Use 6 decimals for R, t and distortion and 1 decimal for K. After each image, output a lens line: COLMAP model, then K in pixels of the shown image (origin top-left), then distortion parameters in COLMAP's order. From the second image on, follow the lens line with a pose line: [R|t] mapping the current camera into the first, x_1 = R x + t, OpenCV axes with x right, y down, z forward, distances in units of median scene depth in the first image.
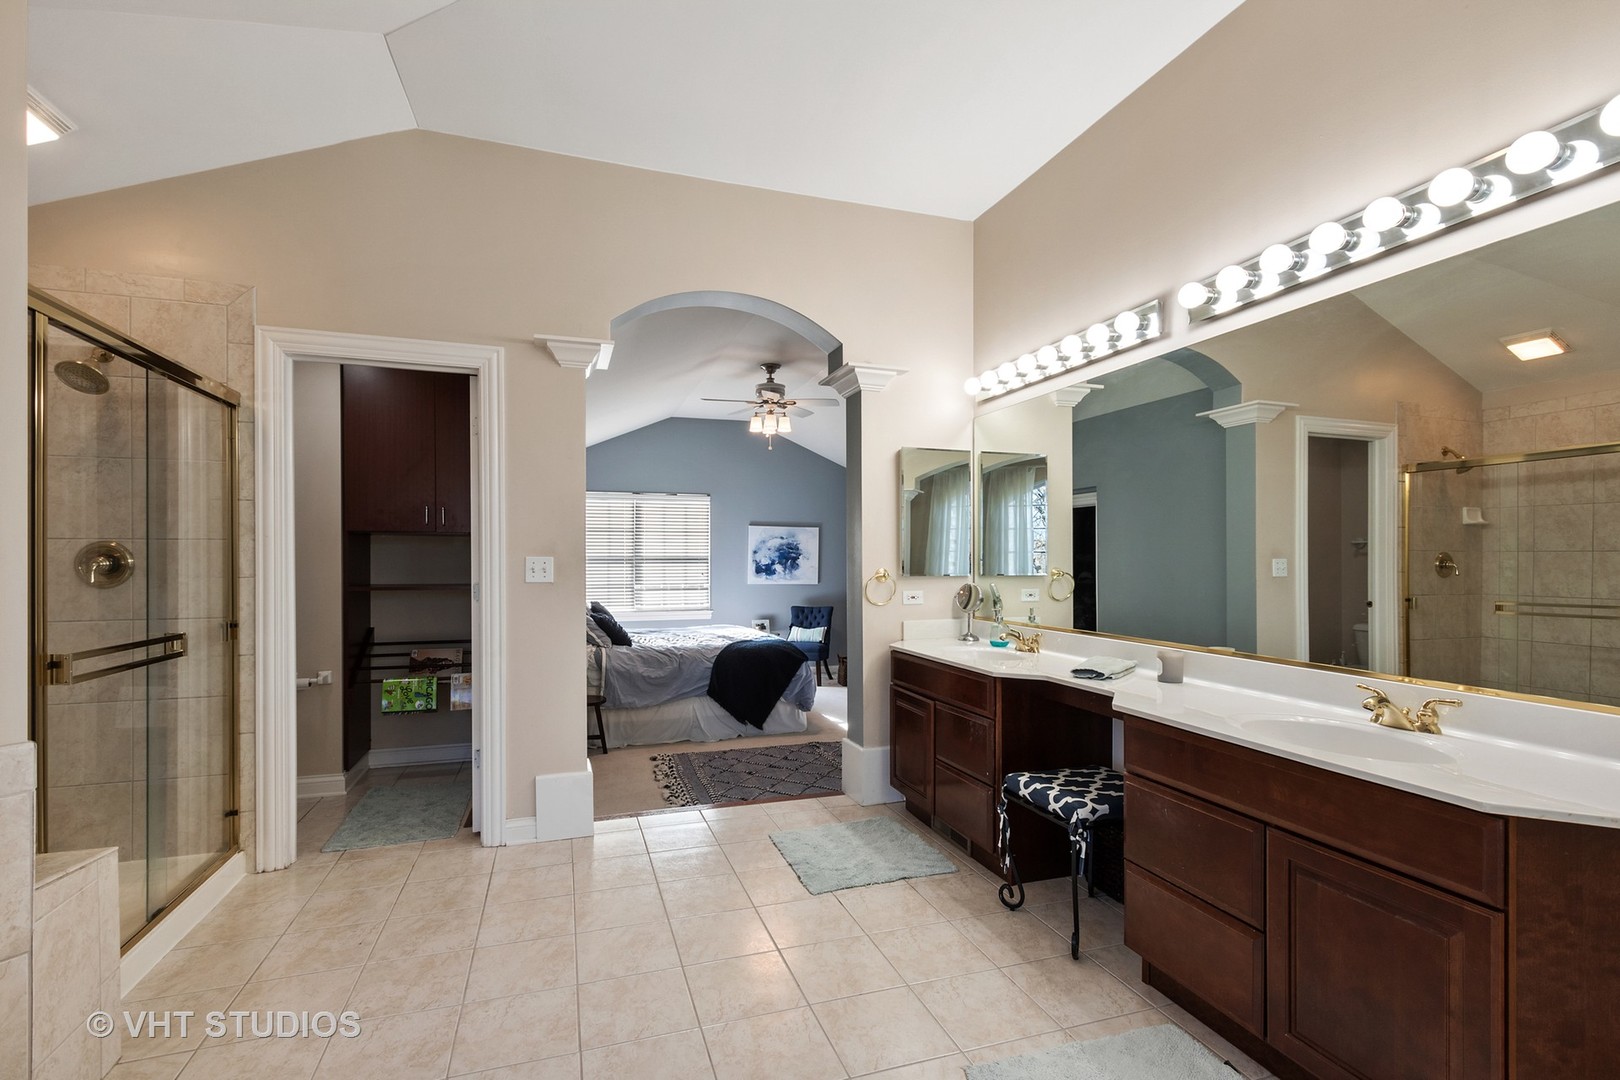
lens RADIAL K [[748.1, 0, 799.6], [0, 748.1, 554.3], [0, 0, 1]] dist [-0.000177, 0.000199]
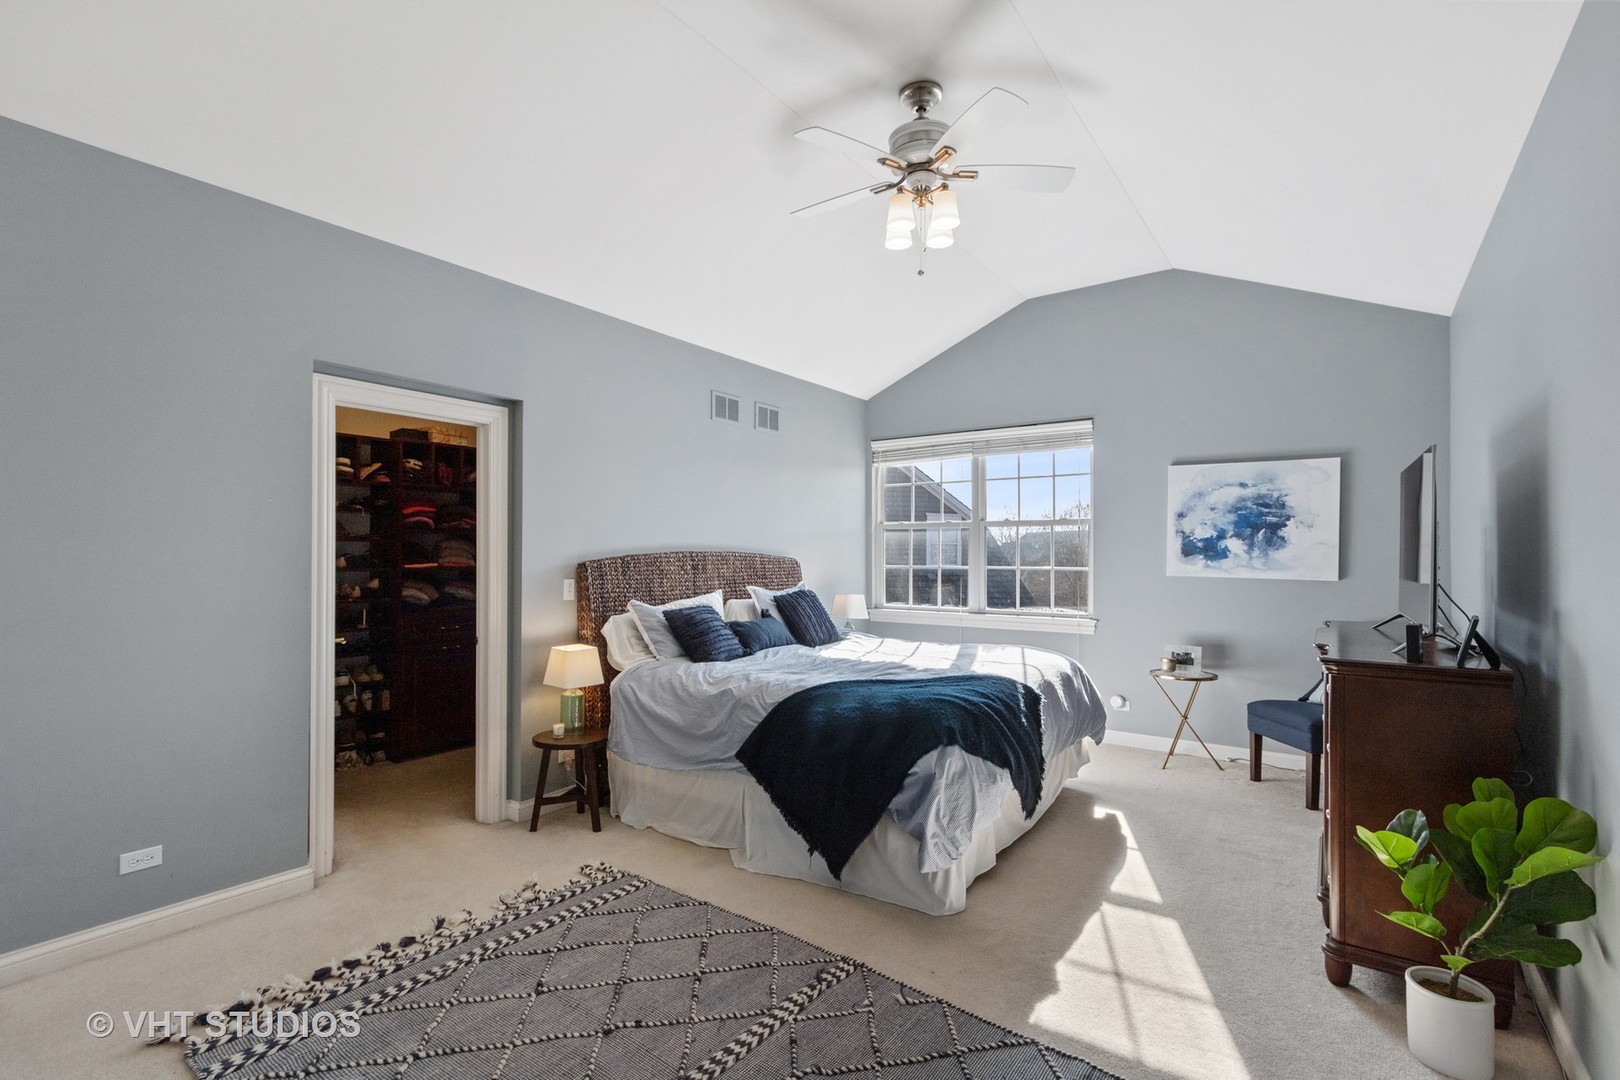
lens RADIAL K [[748.1, 0, 807.2], [0, 748.1, 548.4], [0, 0, 1]] dist [-0.000177, 0.000199]
pose [[0.592393, -0.003476, -0.805642, 0.206285], [-0.000481, 0.999989, -0.004668, 0.022668], [0.805649, 0.003153, 0.592384, 0.474094]]
